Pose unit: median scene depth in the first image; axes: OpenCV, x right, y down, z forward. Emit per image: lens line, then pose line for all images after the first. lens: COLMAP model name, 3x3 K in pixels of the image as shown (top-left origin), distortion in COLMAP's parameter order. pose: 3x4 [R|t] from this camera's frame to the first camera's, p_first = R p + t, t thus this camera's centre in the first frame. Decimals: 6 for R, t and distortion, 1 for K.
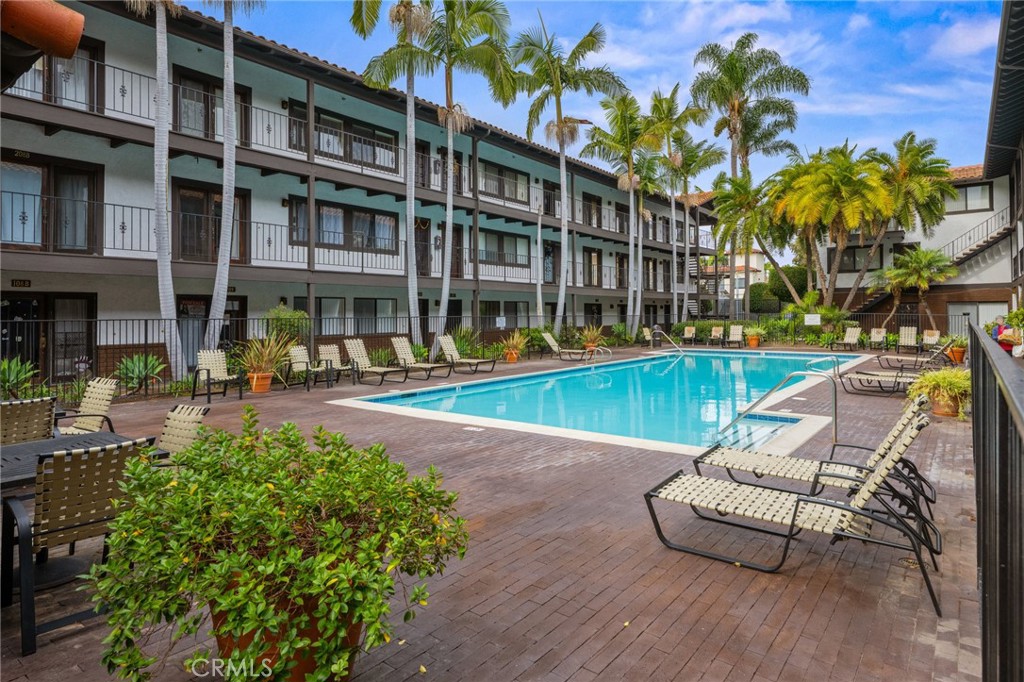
lens RADIAL K [[558.0, 0, 510.0], [0, 558.0, 315.4], [0, 0, 1]] dist [-0.002126, -0.000074]
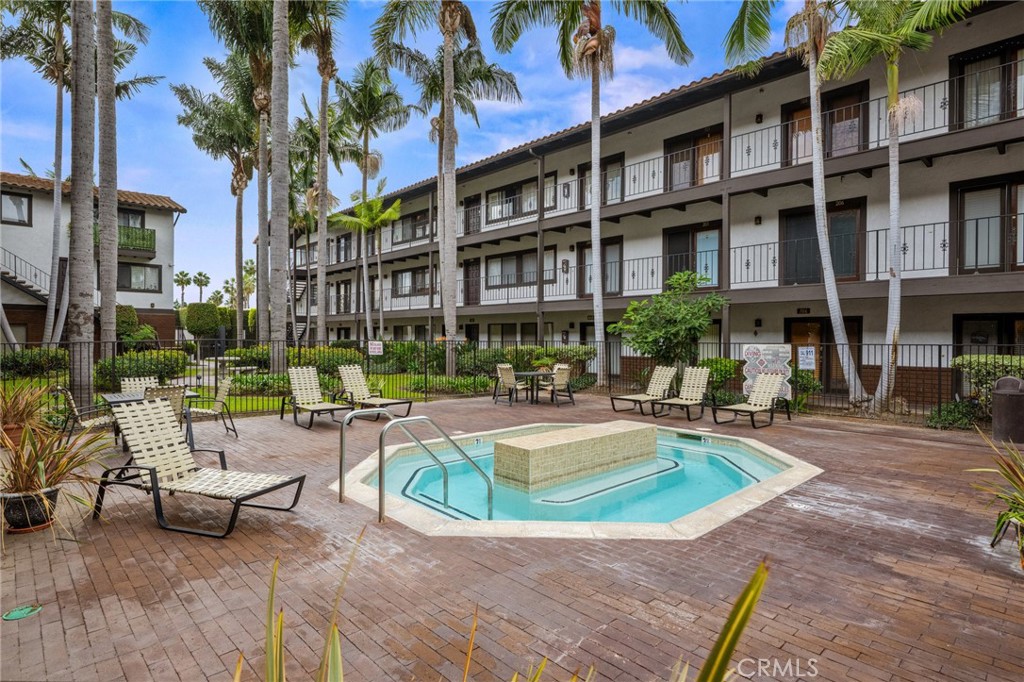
lens RADIAL K [[538.8, 0, 516.9], [0, 538.8, 339.2], [0, 0, 1]] dist [0.000251, -0.000131]
pose [[-0.125044, 0.010770, -0.992093, 0.791584], [-0.006672, 0.999909, 0.011696, -0.007512], [0.992129, 0.008082, -0.124961, 0.964085]]
